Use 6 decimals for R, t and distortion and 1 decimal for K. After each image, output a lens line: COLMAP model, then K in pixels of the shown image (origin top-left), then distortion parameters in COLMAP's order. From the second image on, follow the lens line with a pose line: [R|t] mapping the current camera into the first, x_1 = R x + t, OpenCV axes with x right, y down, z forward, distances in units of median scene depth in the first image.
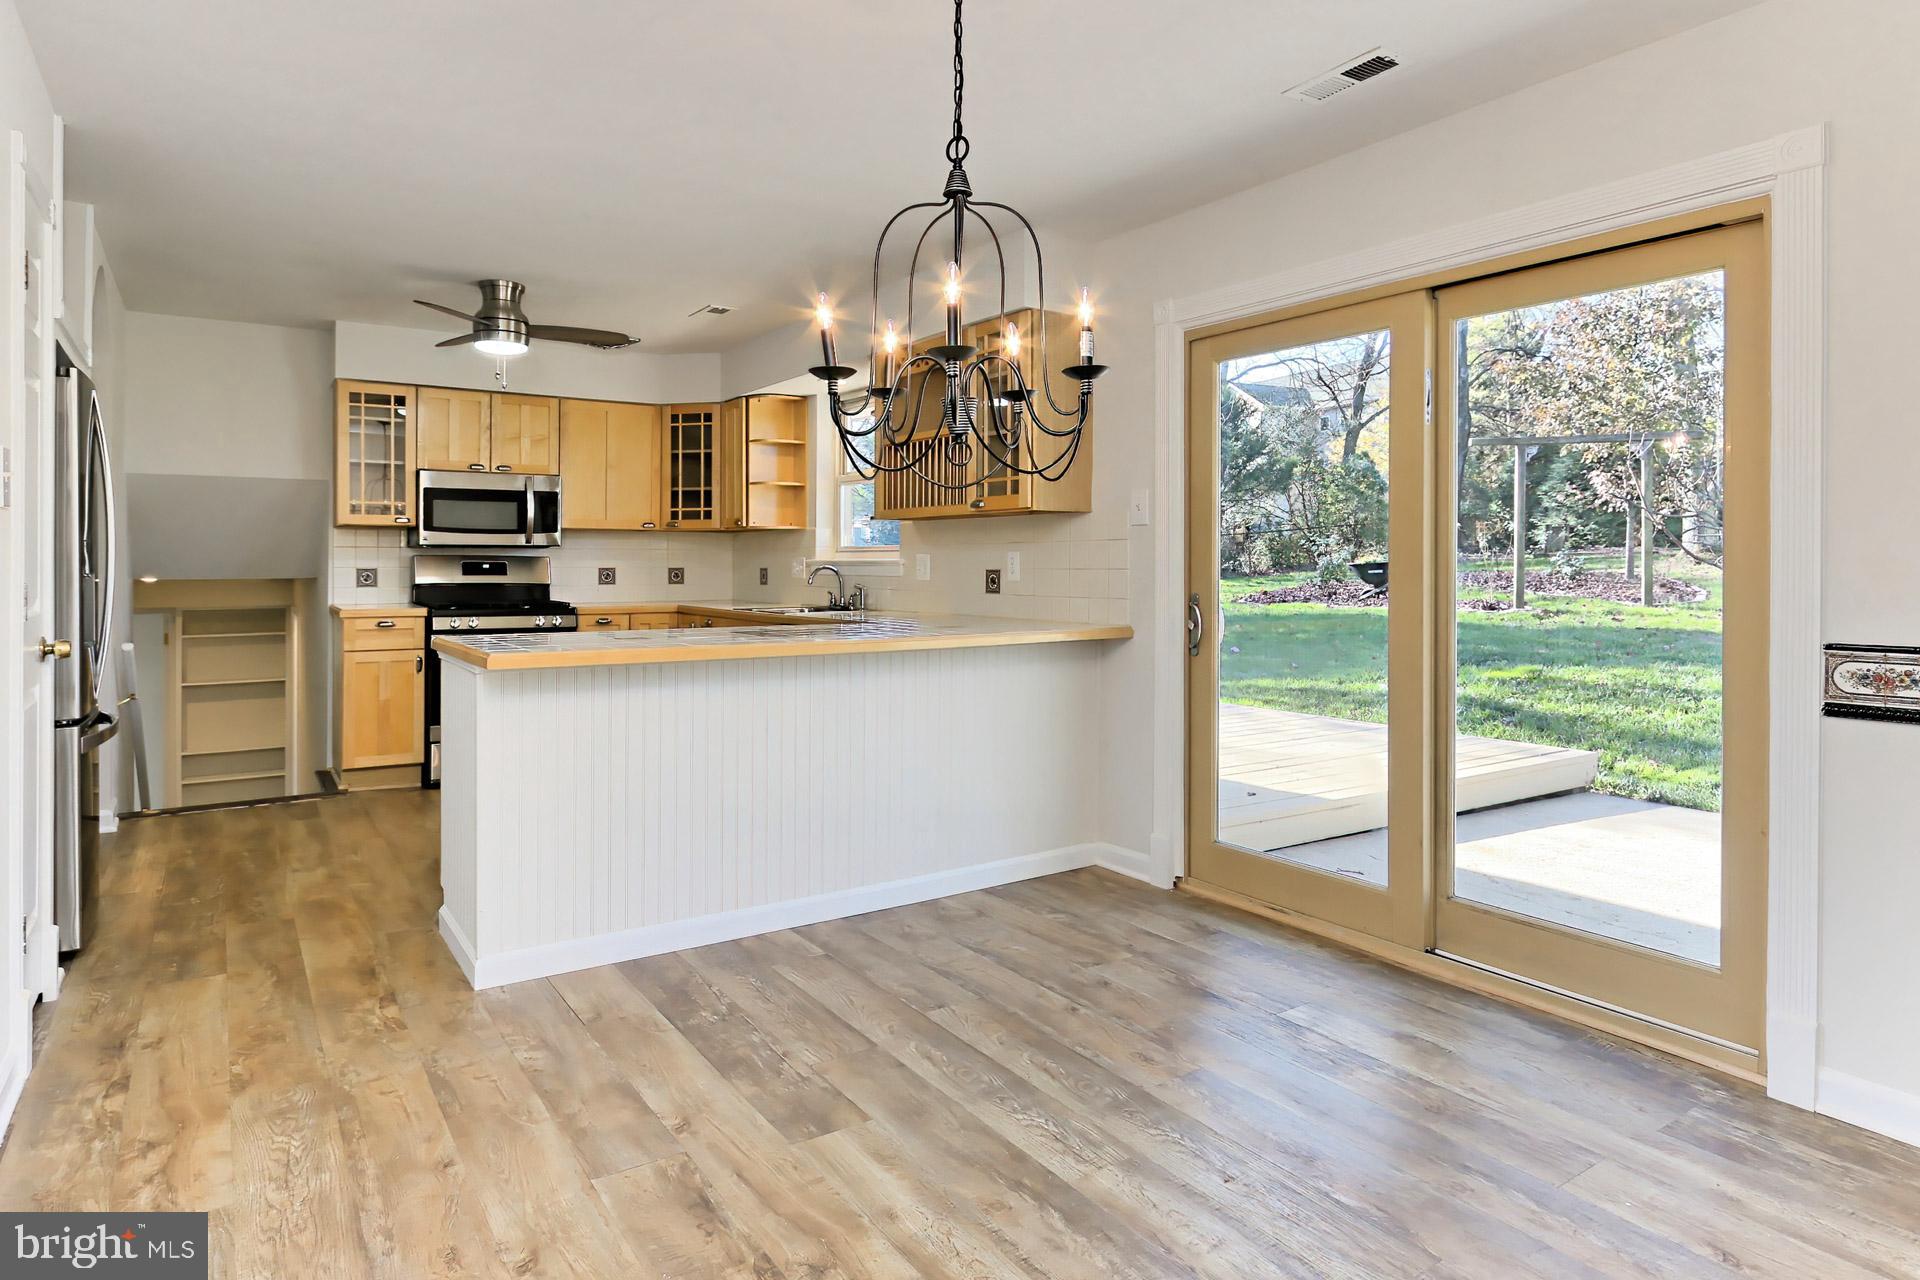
lens RADIAL K [[1076.0, 0, 908.5], [0, 1076.0, 563.0], [0, 0, 1]] dist [-0.013497, 0.006982]
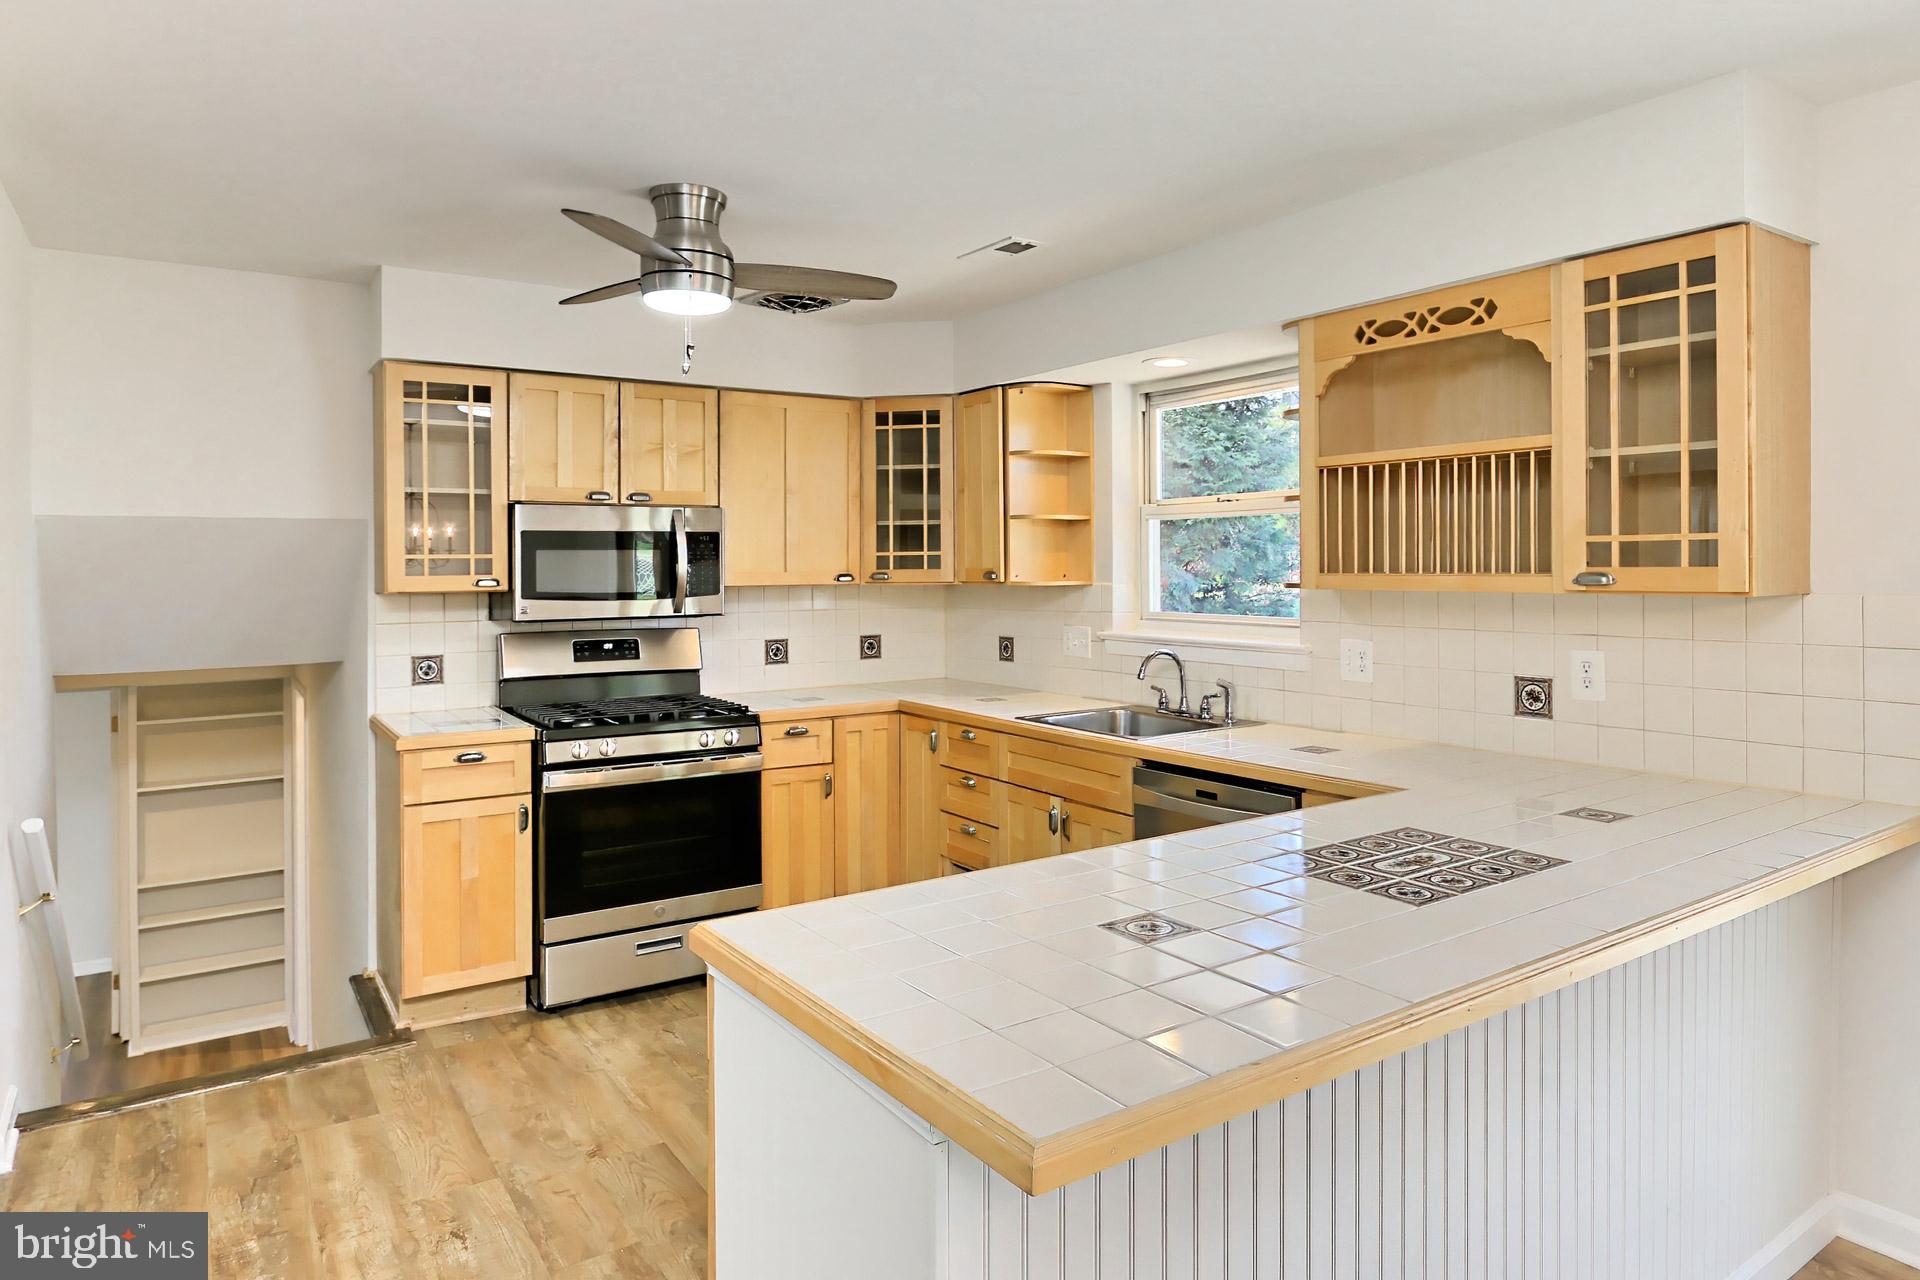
lens RADIAL K [[1168.7, 0, 988.5], [0, 1168.7, 566.7], [0, 0, 1]] dist [-0.019543, 0.013098]
pose [[0.999407, -0.008402, 0.033404, -0.240556], [0.008384, 0.999965, 0.000659, -0.057033], [-0.033409, -0.000379, 0.999442, 0.366769]]
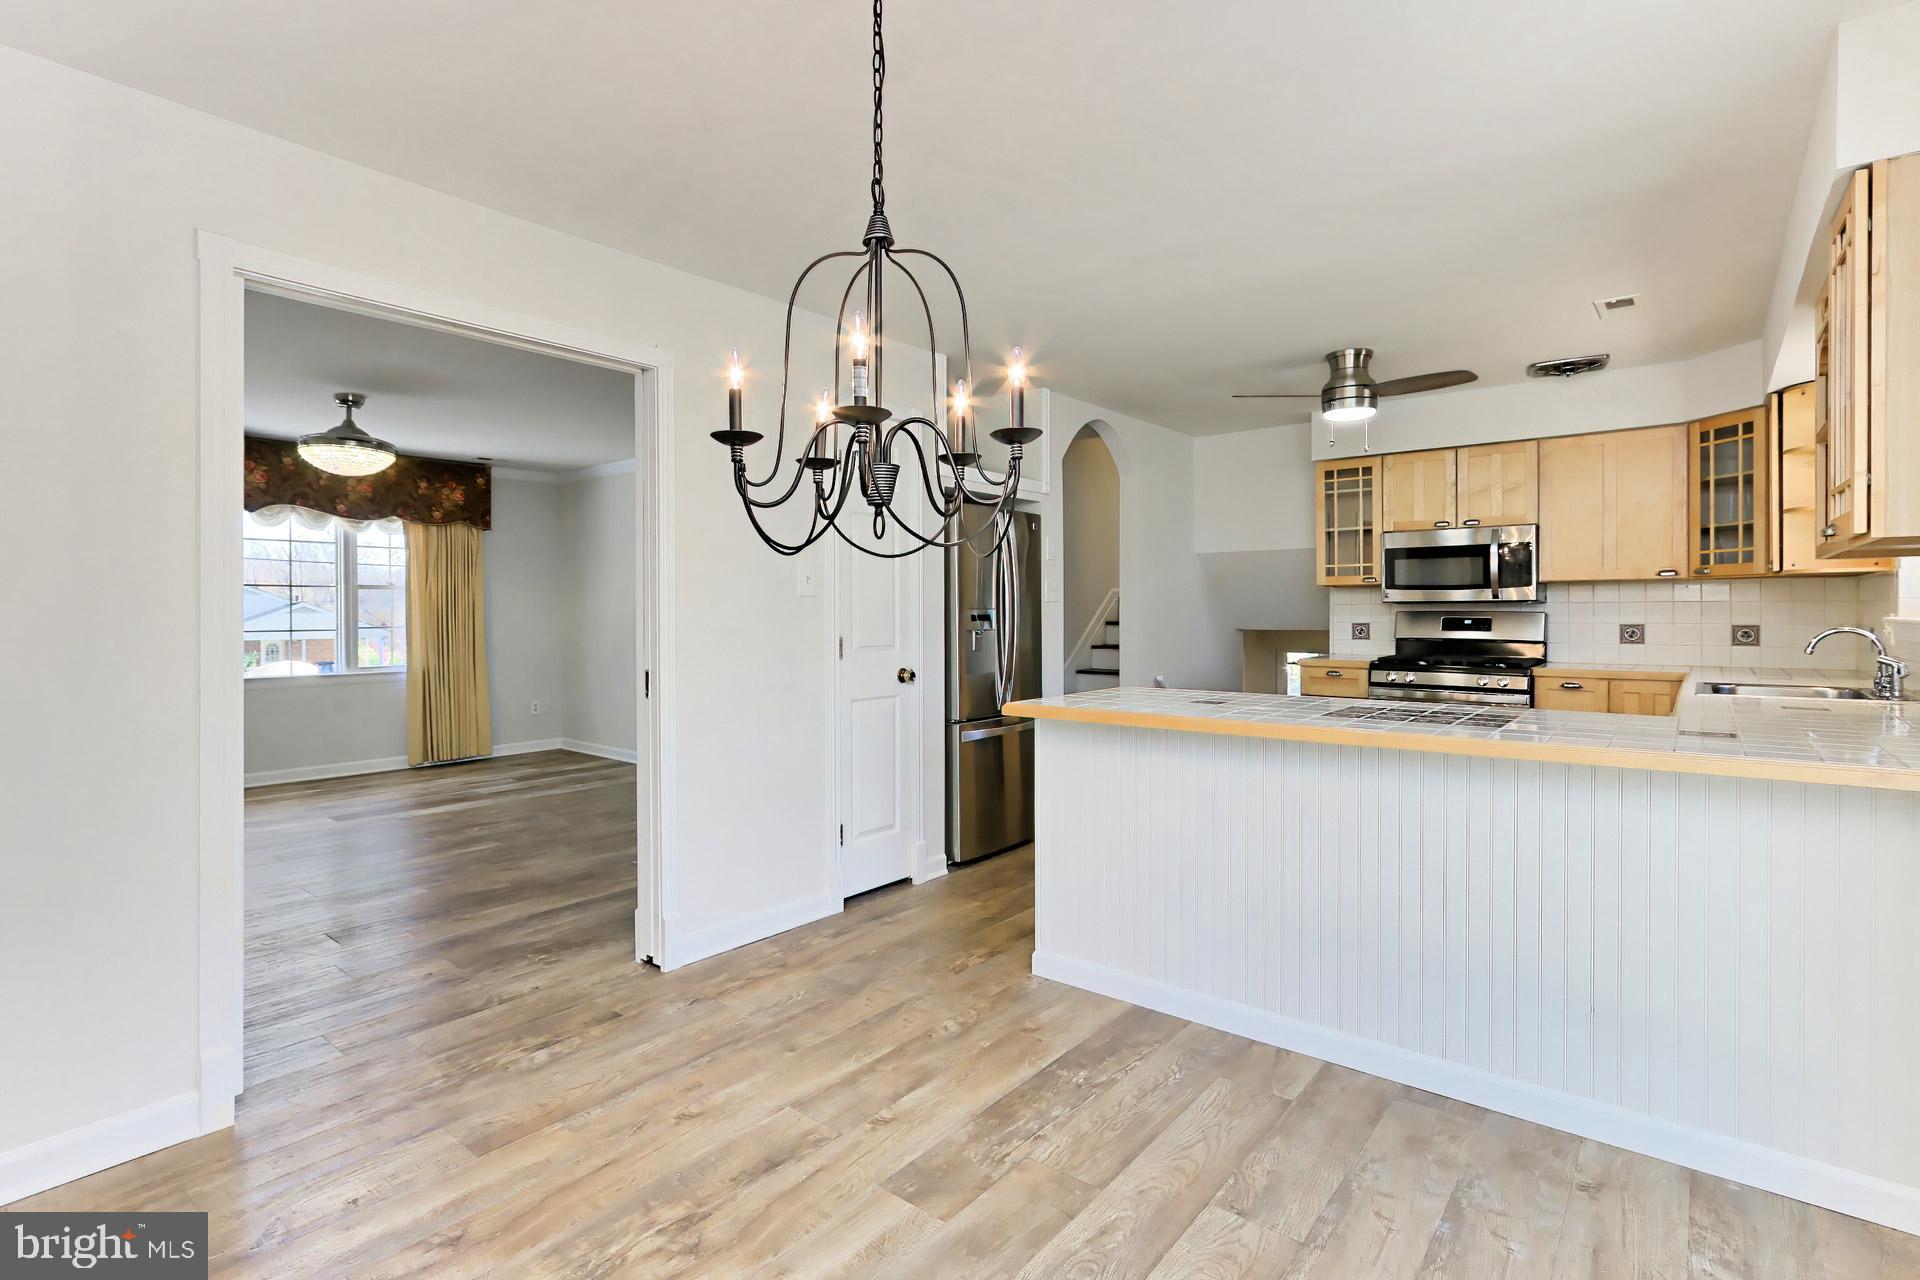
lens RADIAL K [[921.7, 0, 934.3], [0, 921.7, 614.7], [0, 0, 1]] dist [0.000679, 0.001400]
pose [[0.307130, 0.002416, -0.951665, 0.347461], [0.004427, 0.999982, 0.003968, -0.012121], [0.951657, -0.005431, 0.307114, 0.345874]]
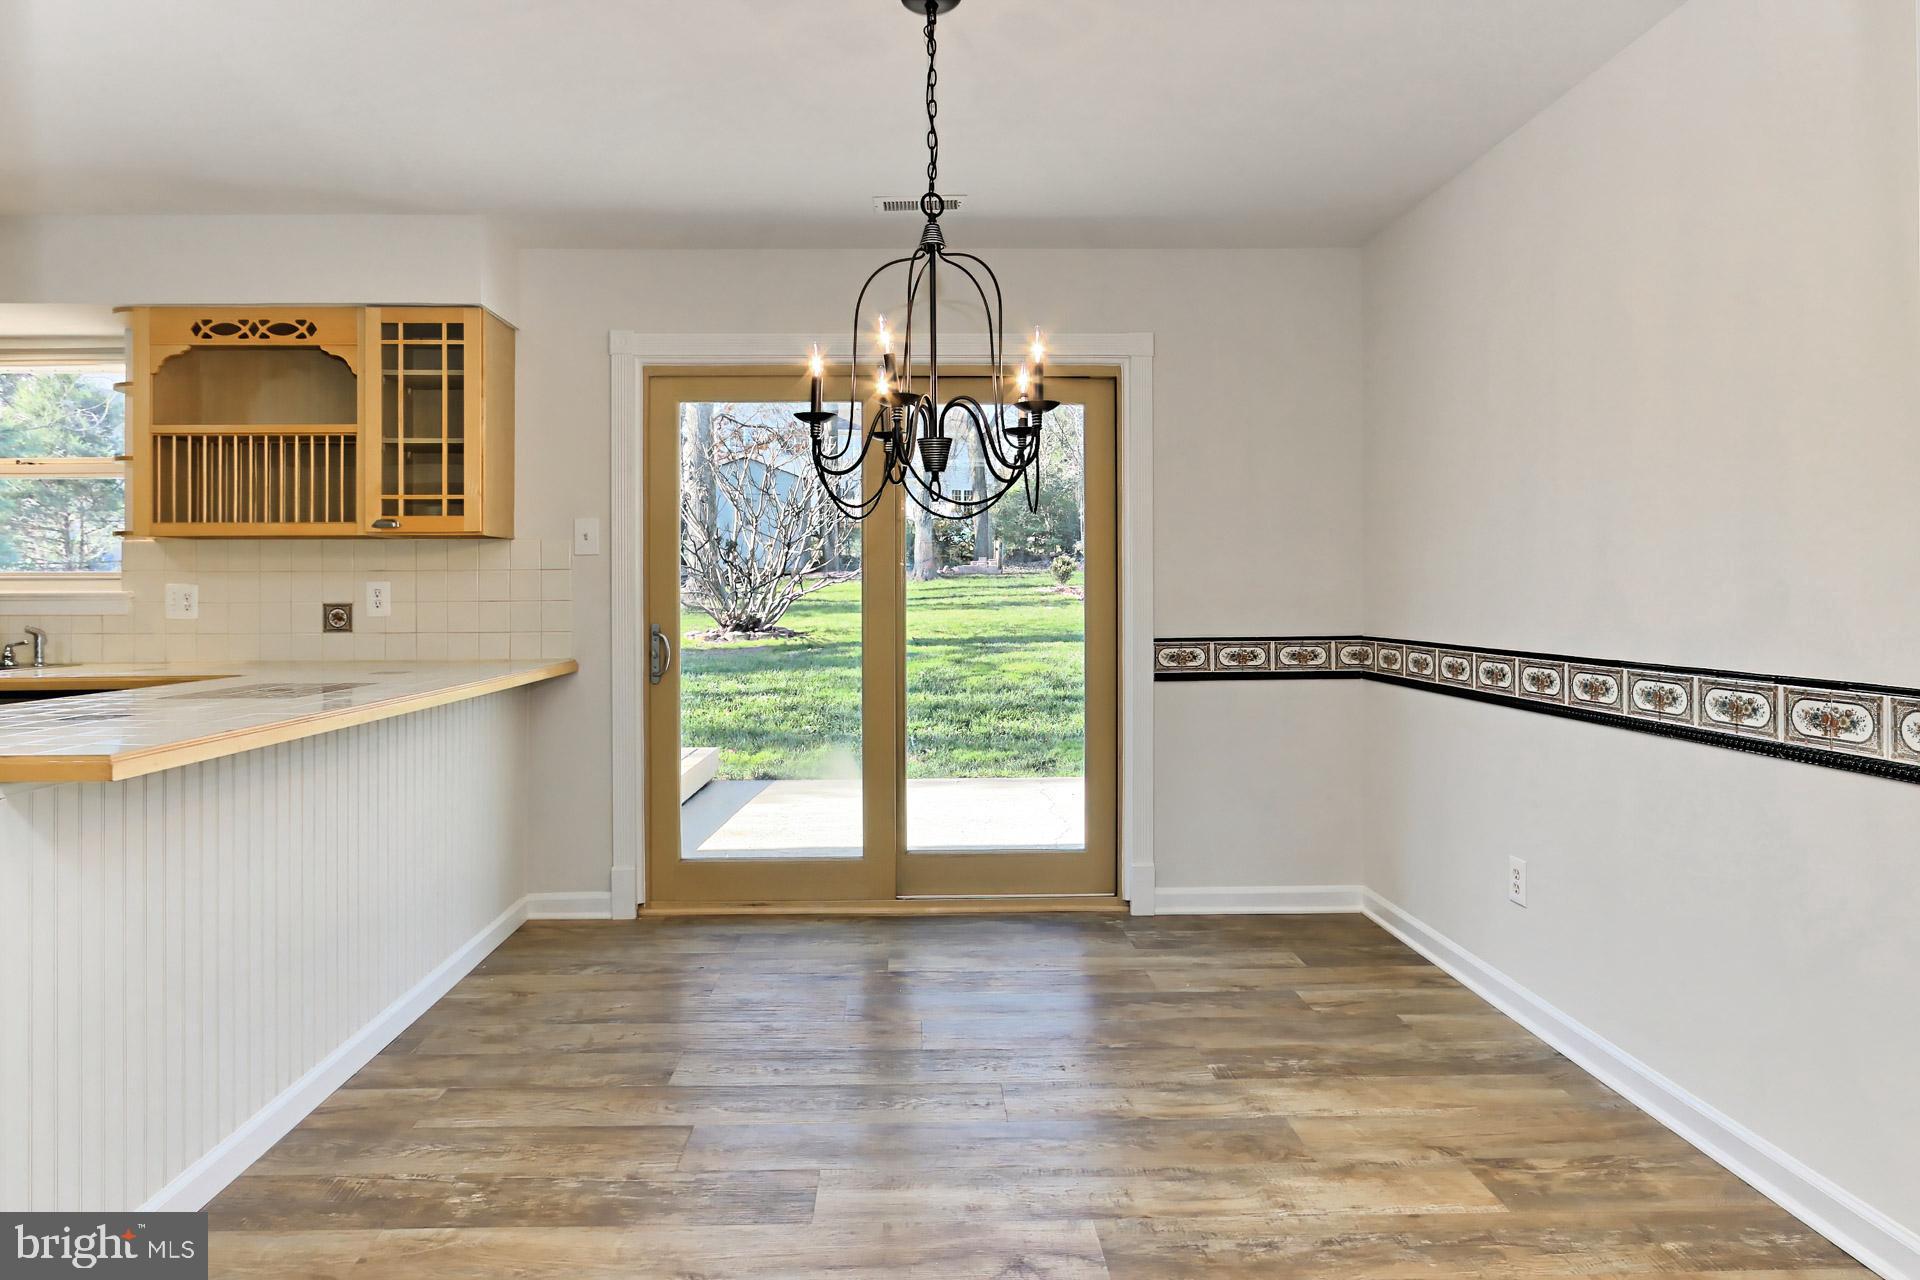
lens RADIAL K [[1076.0, 0, 923.6], [0, 1076.0, 595.2], [0, 0, 1]] dist [-0.013497, 0.006982]
pose [[0.529403, -0.004045, 0.848361, -0.373602], [0.003915, 0.999990, 0.002325, 0.000087], [-0.848362, 0.002091, 0.529413, 0.191052]]
